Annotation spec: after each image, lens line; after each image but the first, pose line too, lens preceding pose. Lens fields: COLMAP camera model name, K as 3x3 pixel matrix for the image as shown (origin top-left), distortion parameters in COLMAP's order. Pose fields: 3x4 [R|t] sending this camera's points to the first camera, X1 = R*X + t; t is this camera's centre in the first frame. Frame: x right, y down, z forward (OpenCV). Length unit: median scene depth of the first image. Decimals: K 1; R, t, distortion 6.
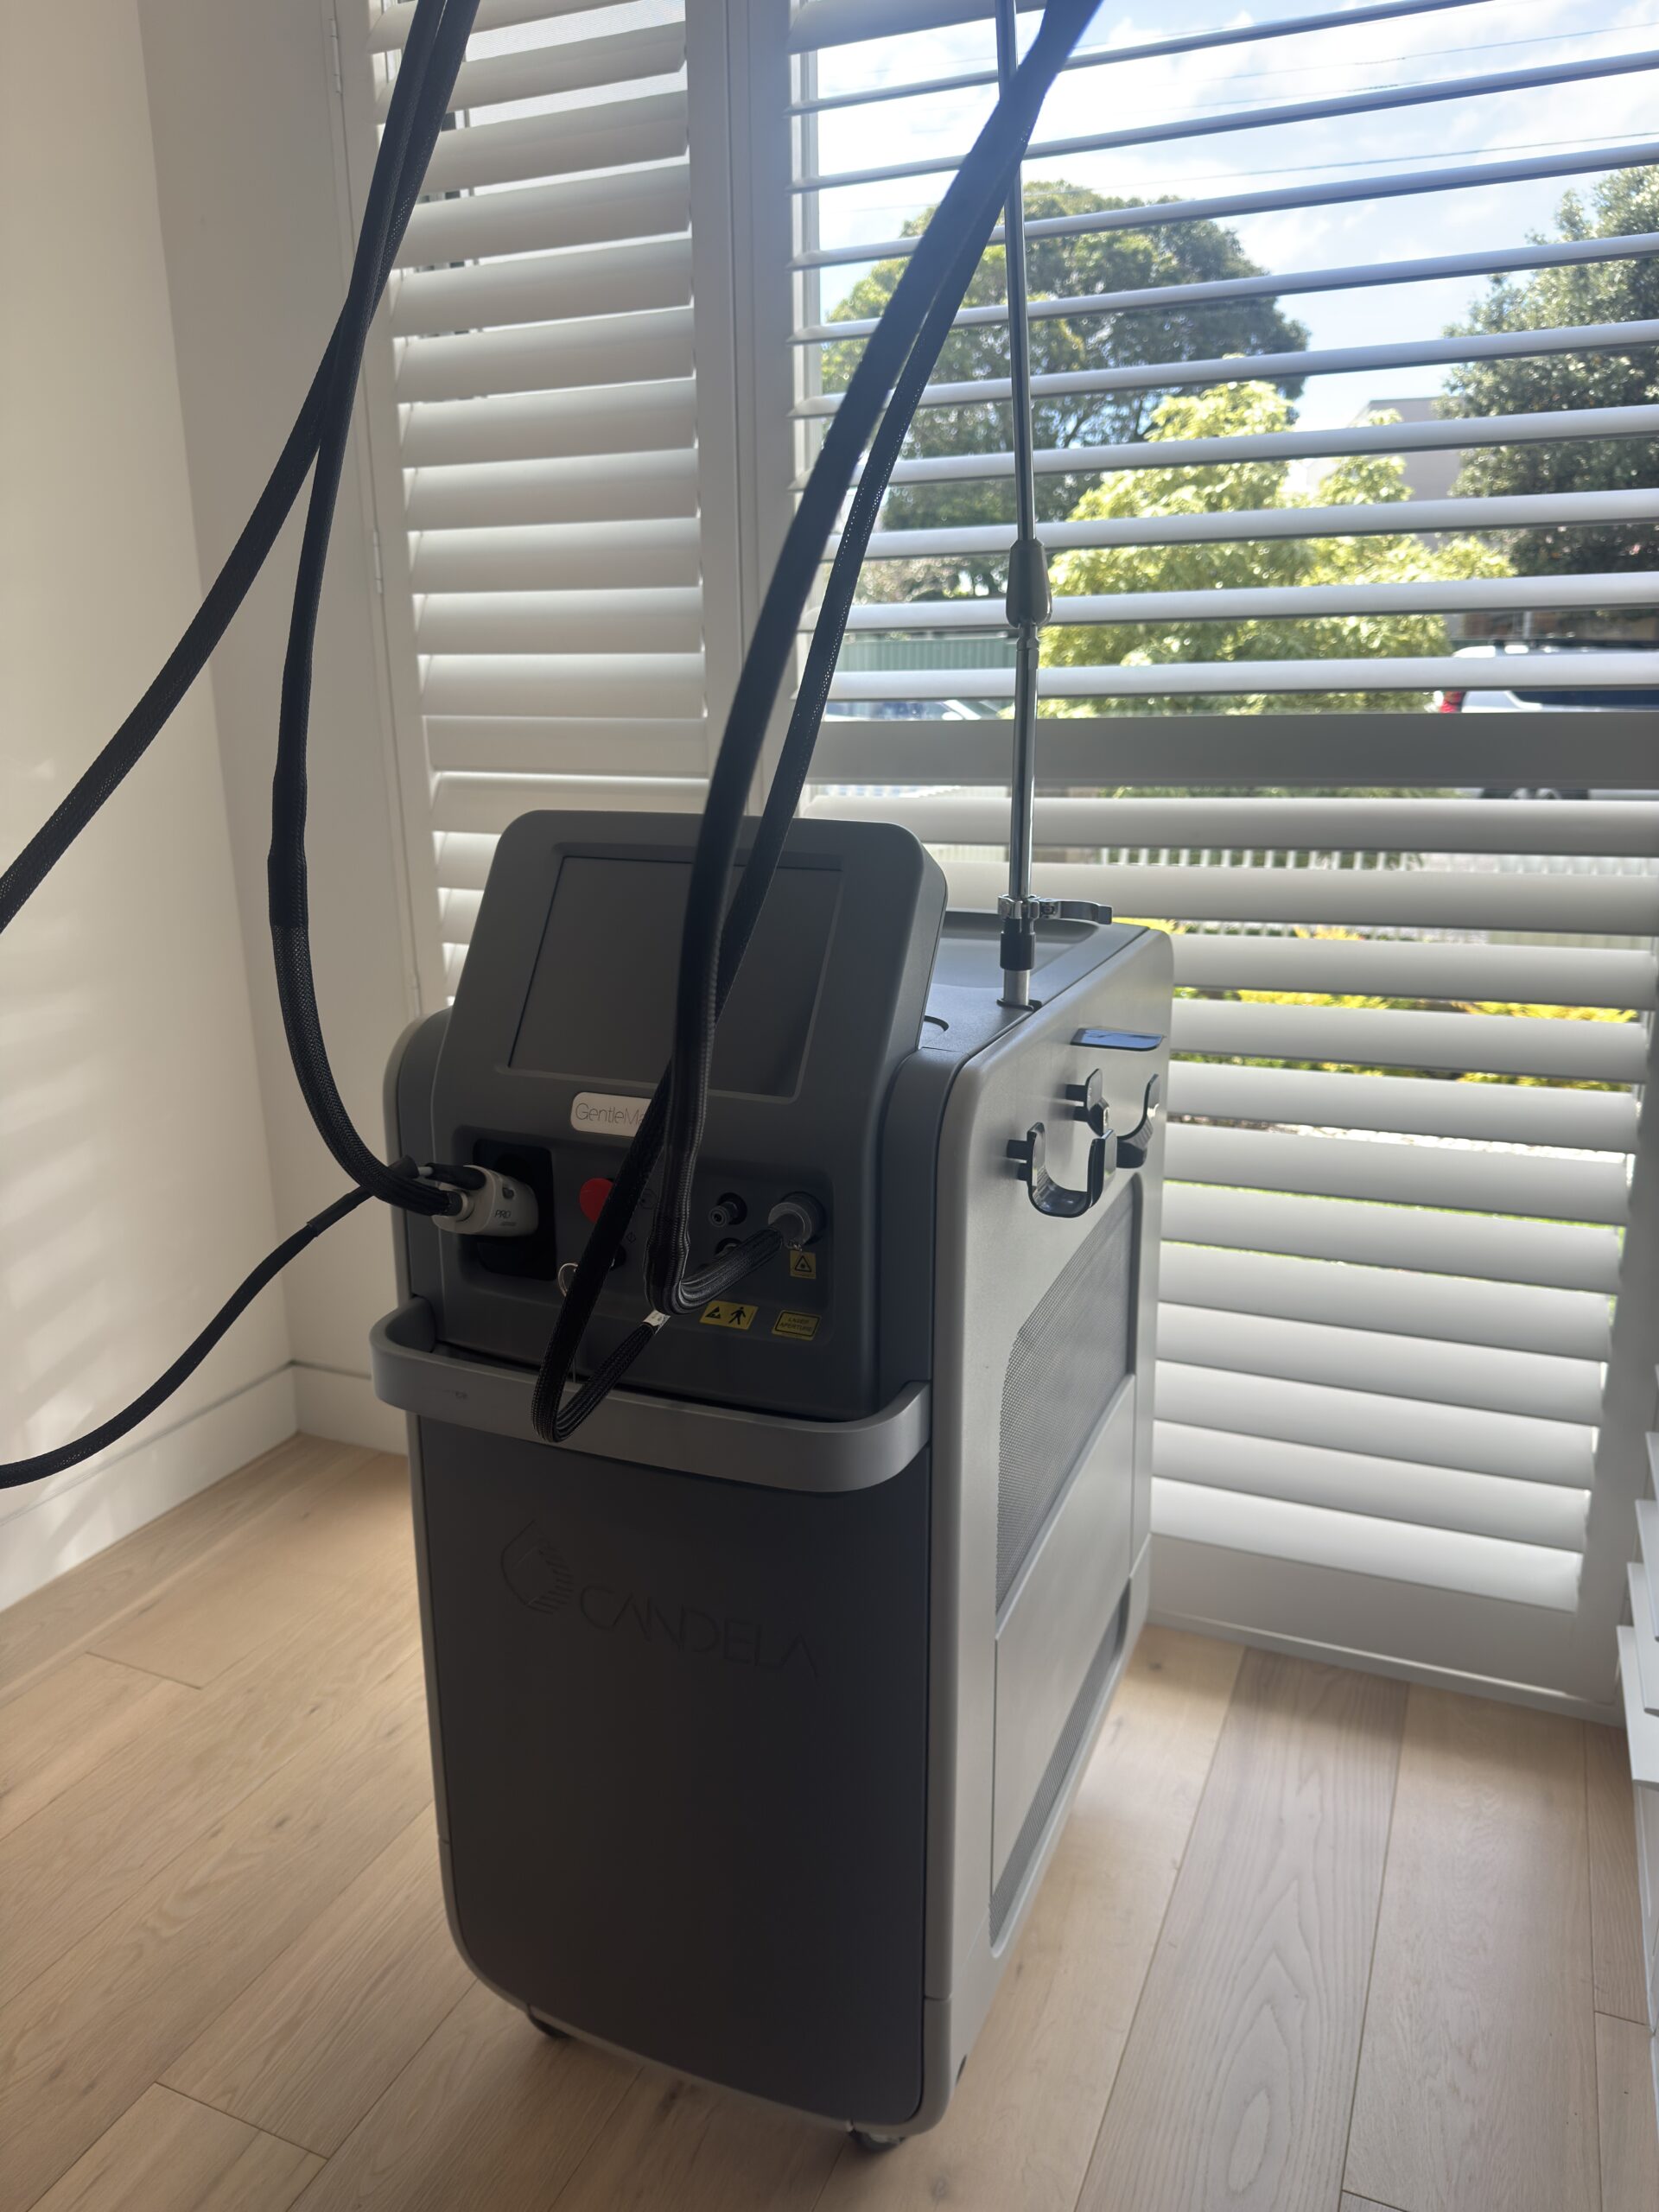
lens RADIAL K [[1578.9, 0, 828.4], [0, 1578.9, 1109.7], [0, 0, 1]] dist [0.006135, -0.023459]
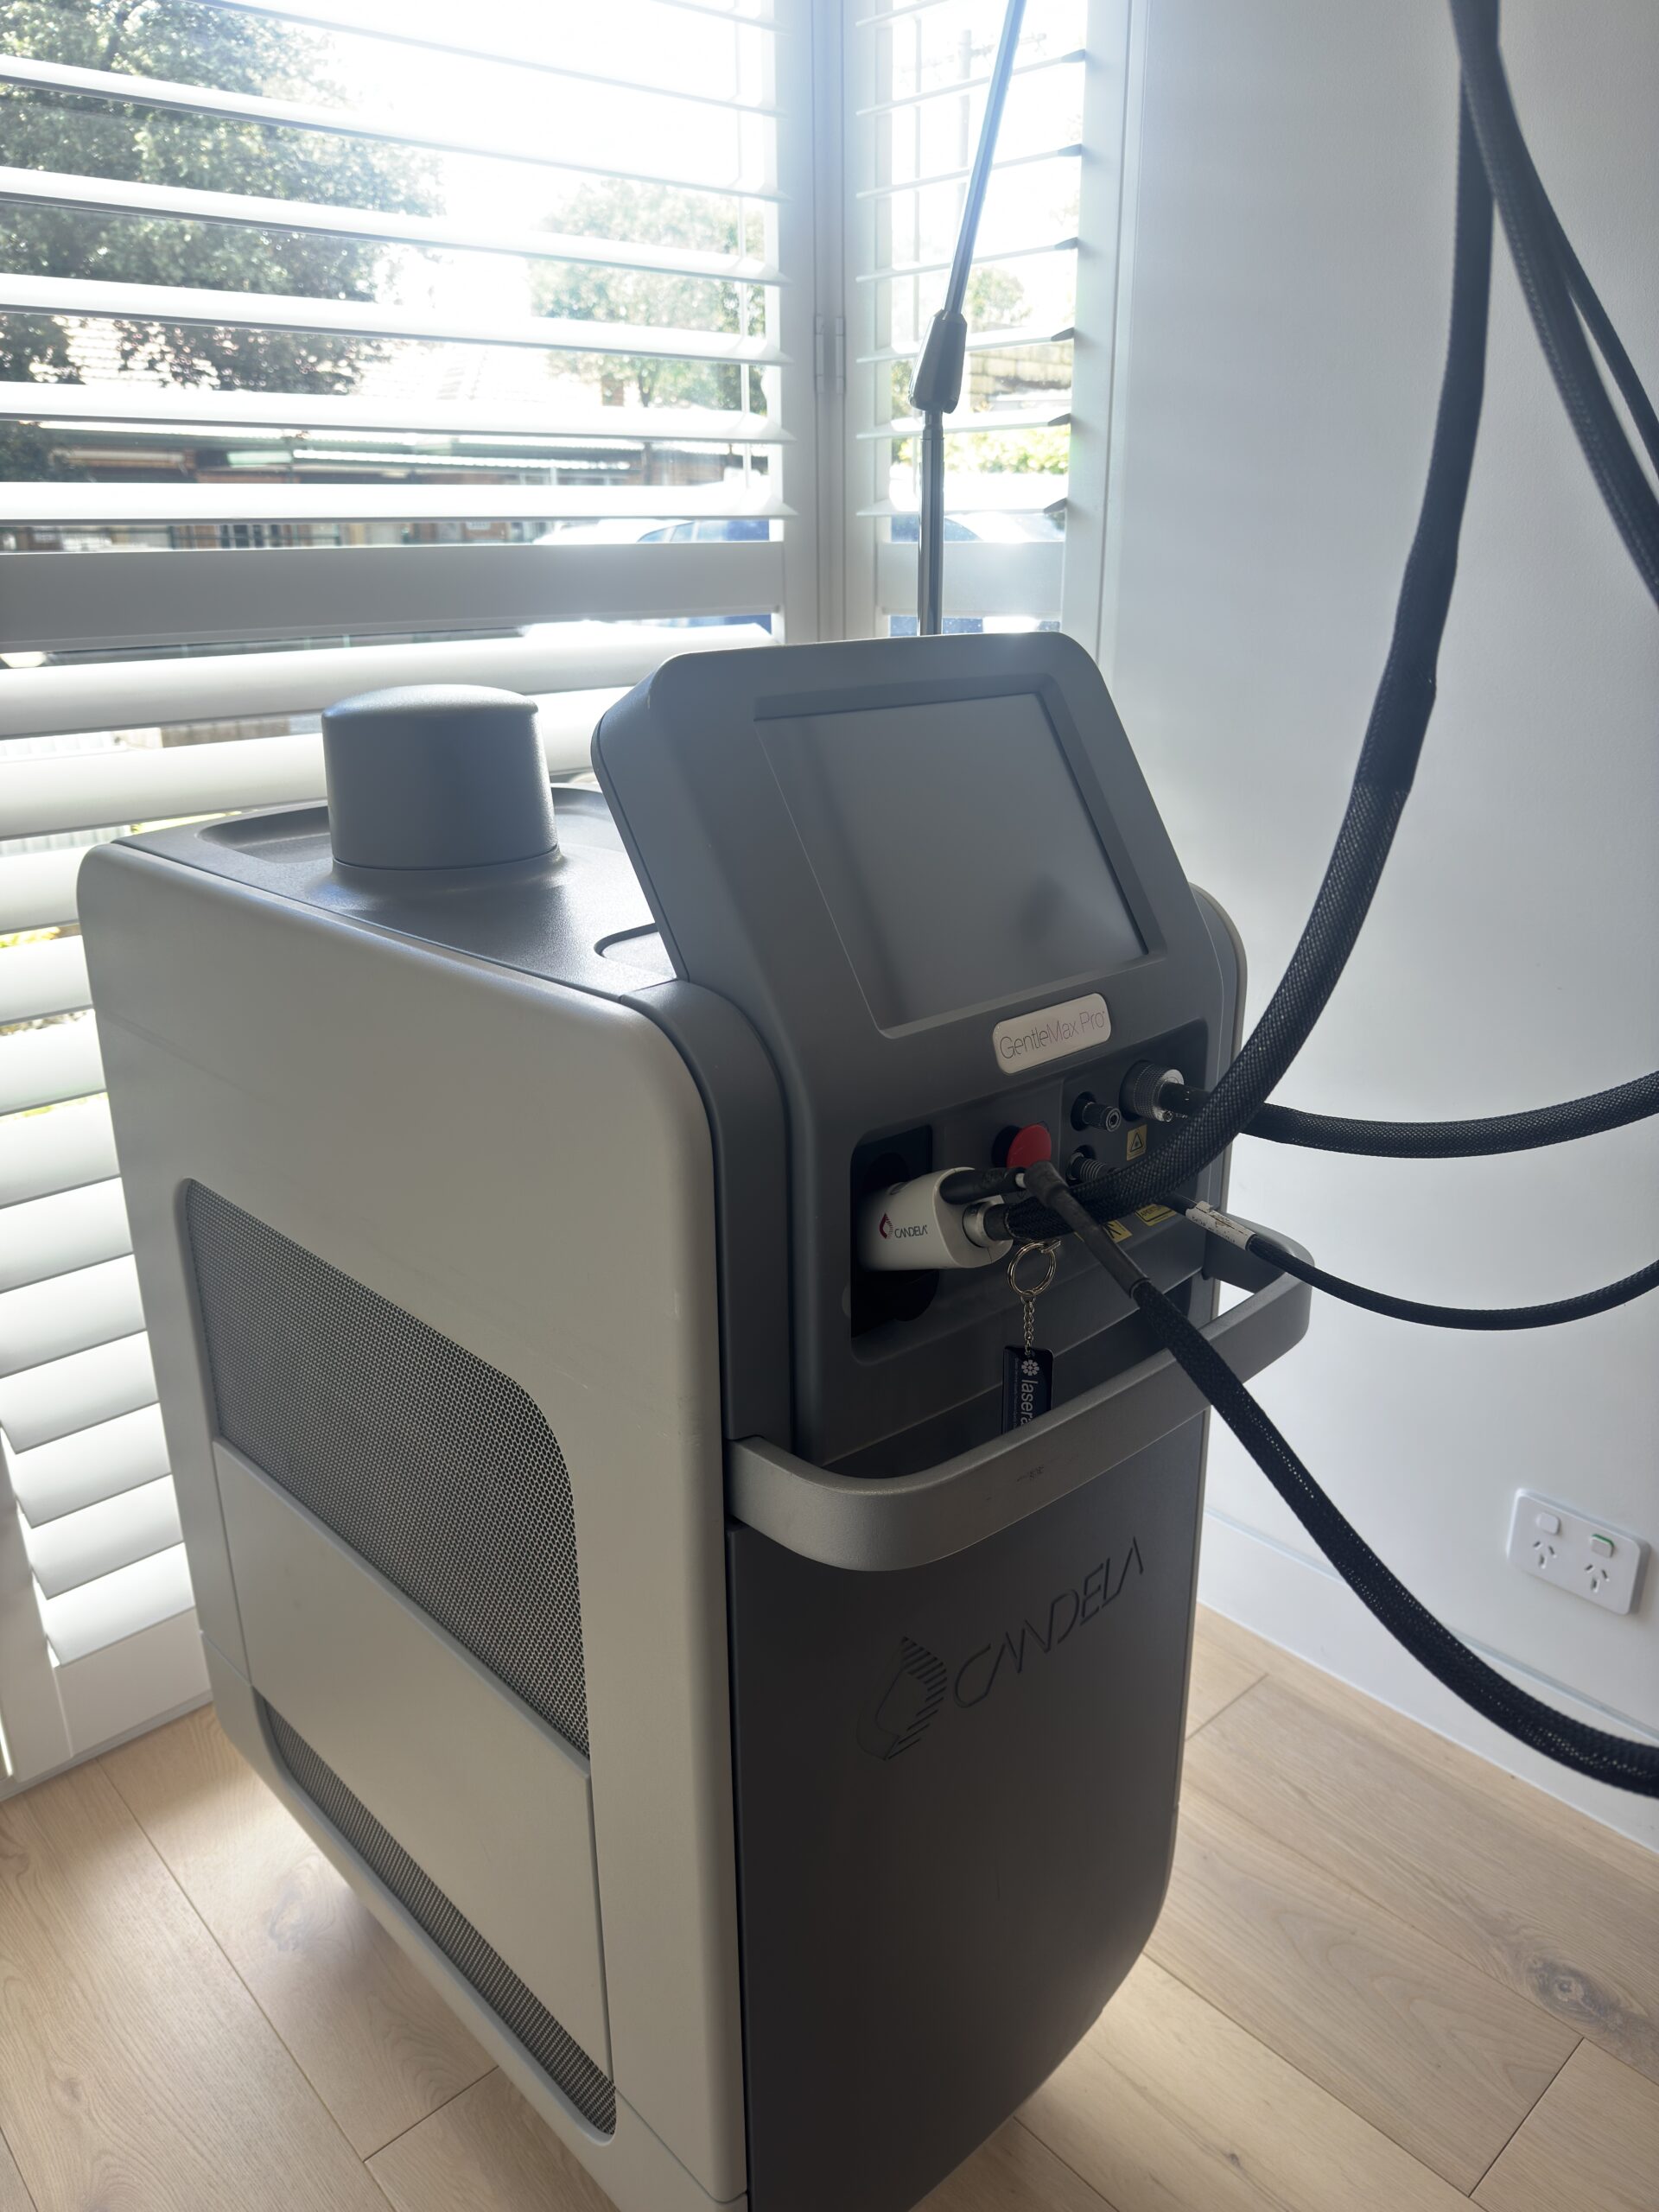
lens RADIAL K [[1578.9, 0, 829.4], [0, 1578.9, 1112.5], [0, 0, 1]] dist [0.006135, -0.023459]
pose [[0.411957, -0.297921, 0.861124, -0.794978], [0.234035, 0.947932, 0.215992, -0.142159], [-0.880636, 0.112554, 0.460231, 0.697440]]
